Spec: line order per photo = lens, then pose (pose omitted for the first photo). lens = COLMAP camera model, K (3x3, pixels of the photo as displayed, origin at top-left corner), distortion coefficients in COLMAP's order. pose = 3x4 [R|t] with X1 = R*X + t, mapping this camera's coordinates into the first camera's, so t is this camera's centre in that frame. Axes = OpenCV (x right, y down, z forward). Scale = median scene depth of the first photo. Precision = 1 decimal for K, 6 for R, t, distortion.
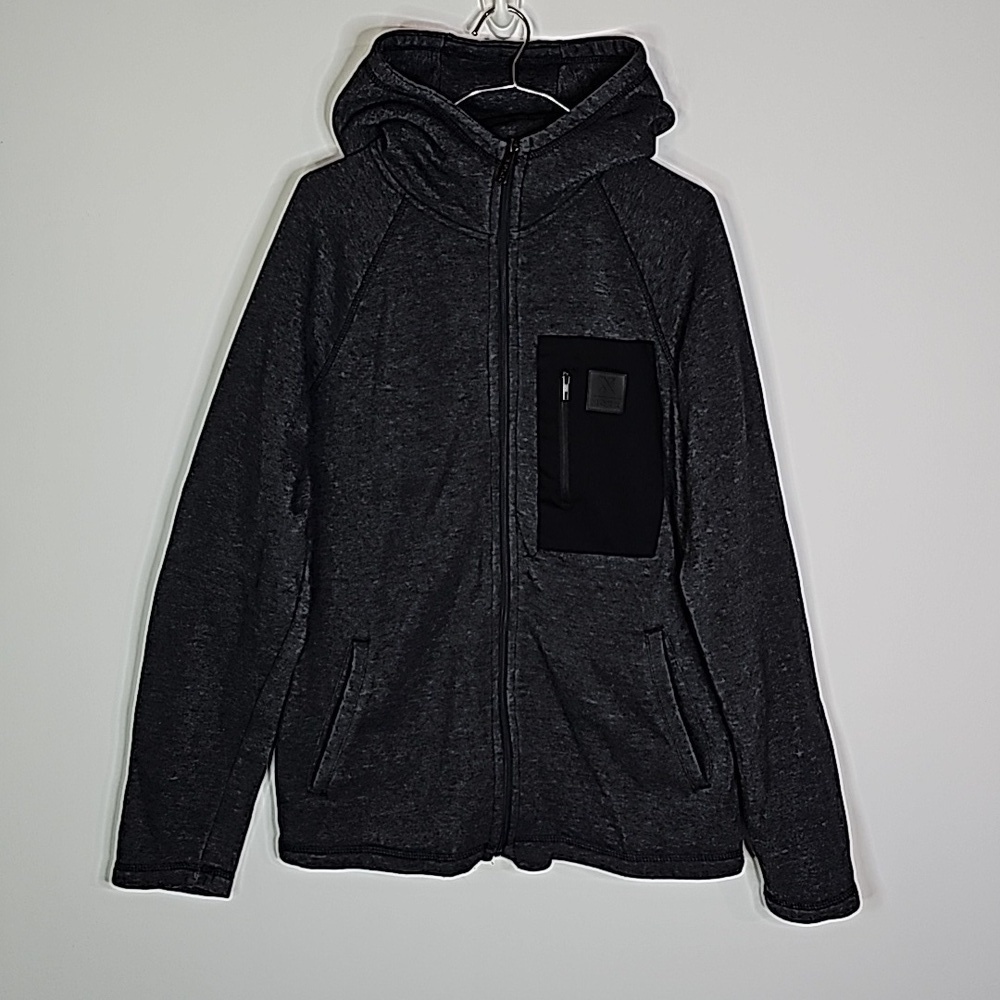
lens RADIAL K [[1462.6, 0, 500.0], [0, 1462.6, 500.0], [0, 0, 1]] dist [0.198721, -1.123857]
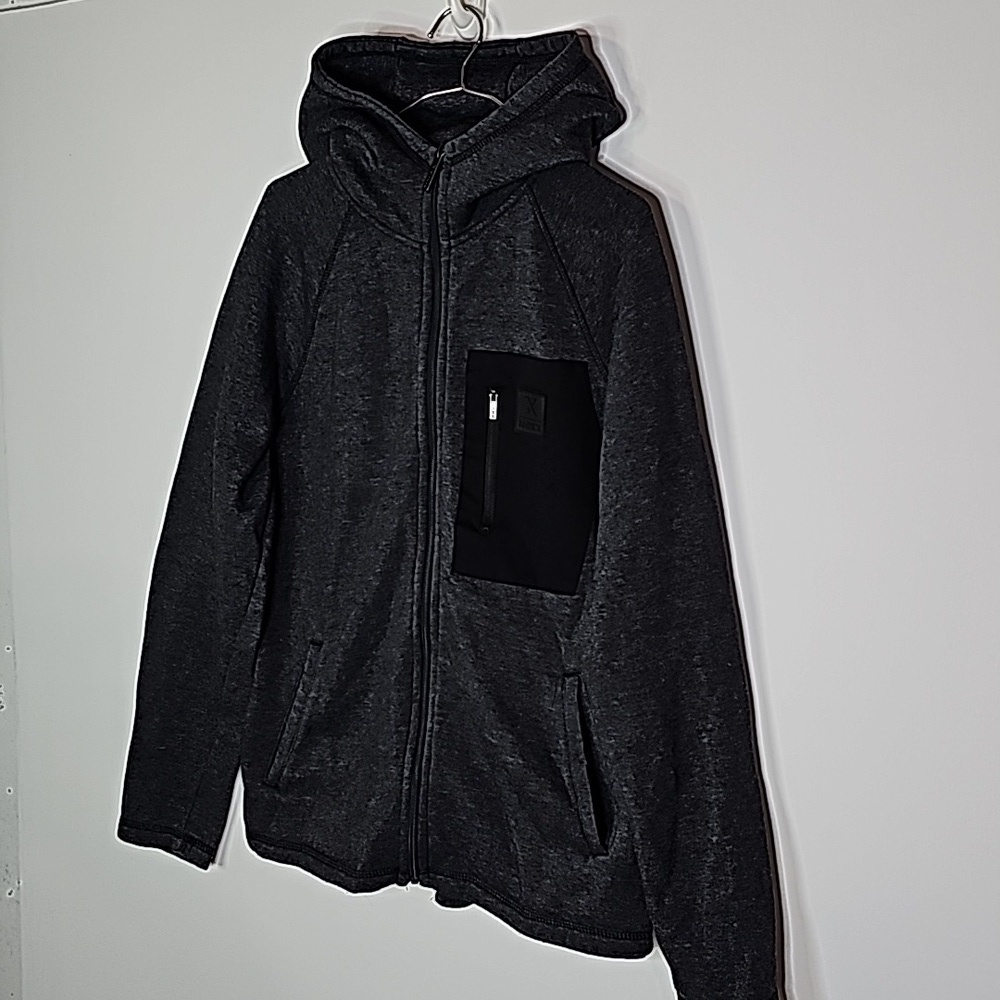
lens RADIAL K [[1462.6, 0, 500.0], [0, 1462.6, 500.0], [0, 0, 1]] dist [0.198721, -1.123857]
pose [[0.887415, 0.091501, -0.451798, 0.480806], [-0.091493, 0.995564, 0.021919, -0.037300], [0.451800, 0.021885, 0.891851, 0.160009]]
